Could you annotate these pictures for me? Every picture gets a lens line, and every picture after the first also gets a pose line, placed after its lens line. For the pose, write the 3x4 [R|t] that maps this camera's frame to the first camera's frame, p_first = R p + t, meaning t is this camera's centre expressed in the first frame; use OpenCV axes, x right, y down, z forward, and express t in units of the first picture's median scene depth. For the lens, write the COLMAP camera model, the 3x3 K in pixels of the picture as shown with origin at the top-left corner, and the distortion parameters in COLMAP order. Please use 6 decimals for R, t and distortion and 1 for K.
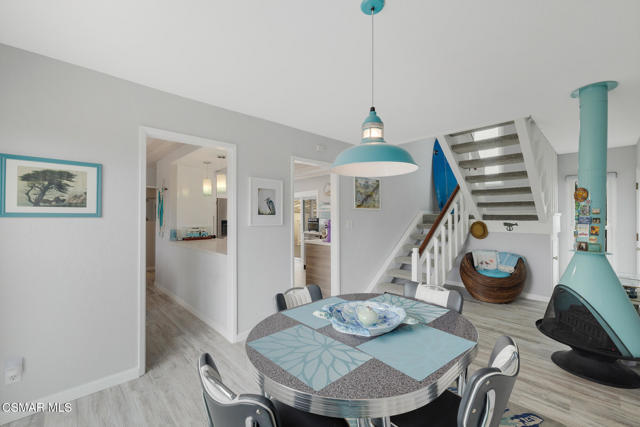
lens RADIAL K [[269.6, 0, 320.4], [0, 269.6, 213.6], [0, 0, 1]] dist [0.002280, 0.000401]
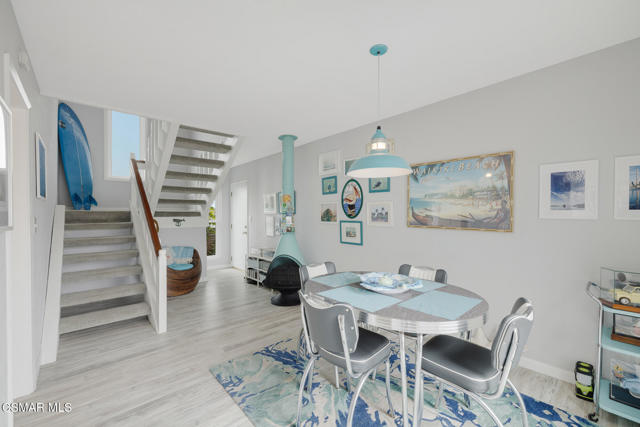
lens RADIAL K [[269.6, 0, 320.6], [0, 269.6, 215.2], [0, 0, 1]] dist [0.002280, 0.000401]
pose [[0.045023, -0.012102, 0.998913, -0.687326], [0.000778, 0.999927, 0.012079, 0.012484], [-0.998986, 0.000234, 0.045029, 0.721403]]
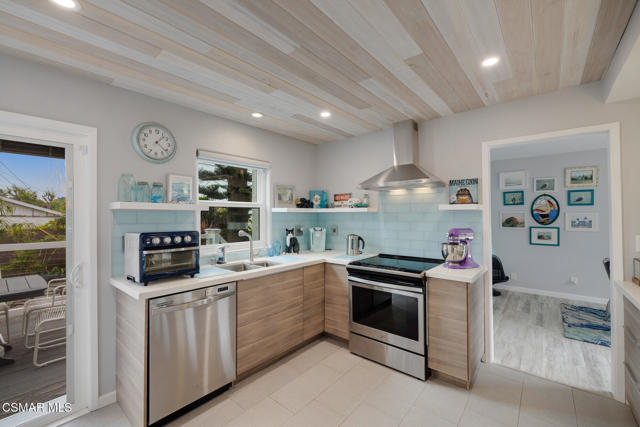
lens RADIAL K [[269.6, 0, 321.3], [0, 269.6, 214.1], [0, 0, 1]] dist [0.002280, 0.000401]
pose [[-0.097136, 0.000463, 0.995271, -0.825729], [-0.002849, 0.999996, -0.000743, -0.007217], [-0.995267, -0.002908, -0.097134, 1.635391]]
